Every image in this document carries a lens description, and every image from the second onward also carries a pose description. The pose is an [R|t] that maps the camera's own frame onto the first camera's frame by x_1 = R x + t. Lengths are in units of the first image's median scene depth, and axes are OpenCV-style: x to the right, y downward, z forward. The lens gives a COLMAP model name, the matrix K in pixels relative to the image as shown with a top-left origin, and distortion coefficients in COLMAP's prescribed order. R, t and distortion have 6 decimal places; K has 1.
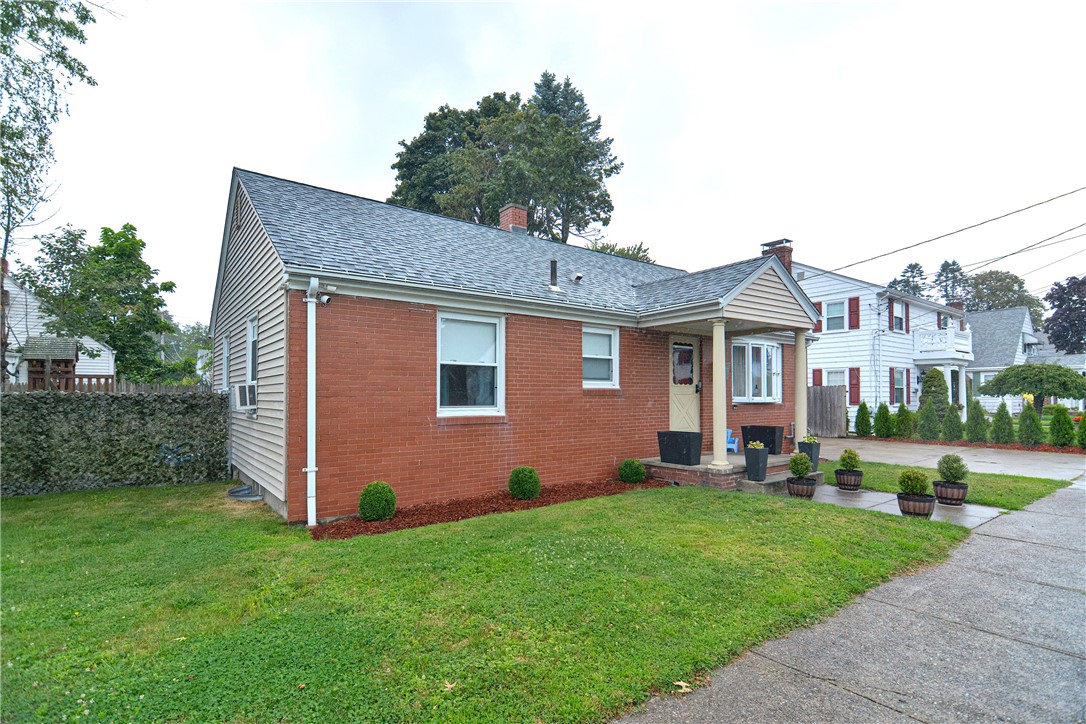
lens RADIAL K [[519.9, 0, 543.0], [0, 519.9, 362.0], [0, 0, 1]] dist [-0.008832, -0.001205]
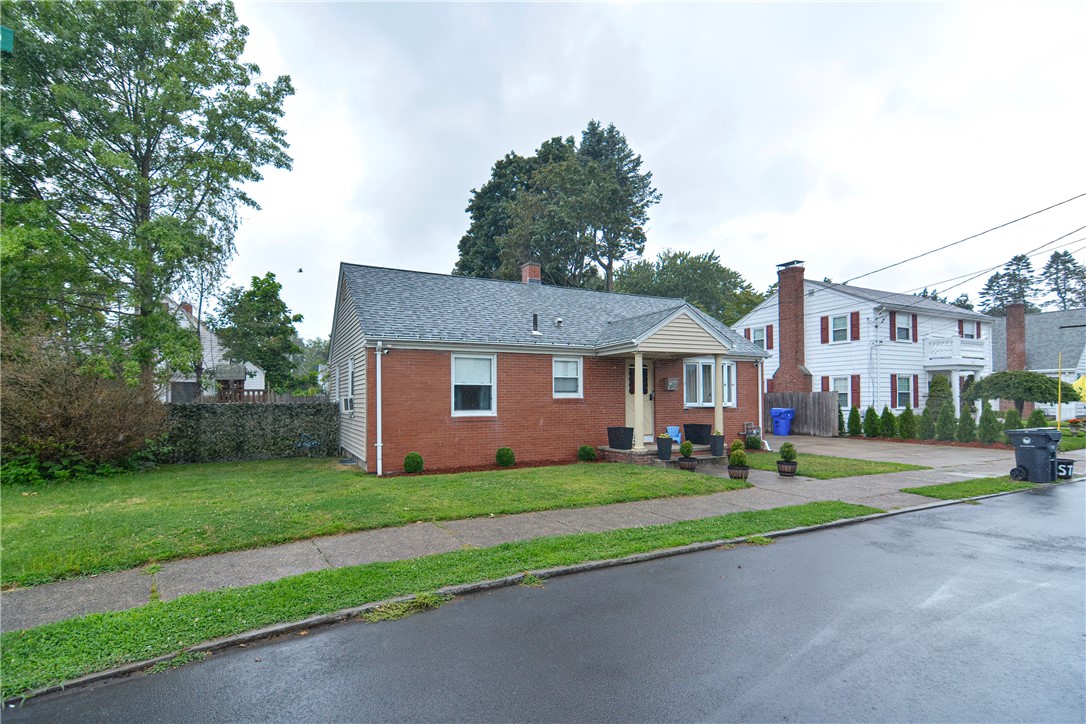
lens RADIAL K [[507.4, 0, 544.3], [0, 507.4, 358.1], [0, 0, 1]] dist [-0.001969, -0.000301]
pose [[0.985667, -0.019357, -0.167591, 0.124090], [0.016478, 0.999692, -0.018551, -0.016255], [0.167898, 0.015524, 0.985682, -0.193064]]
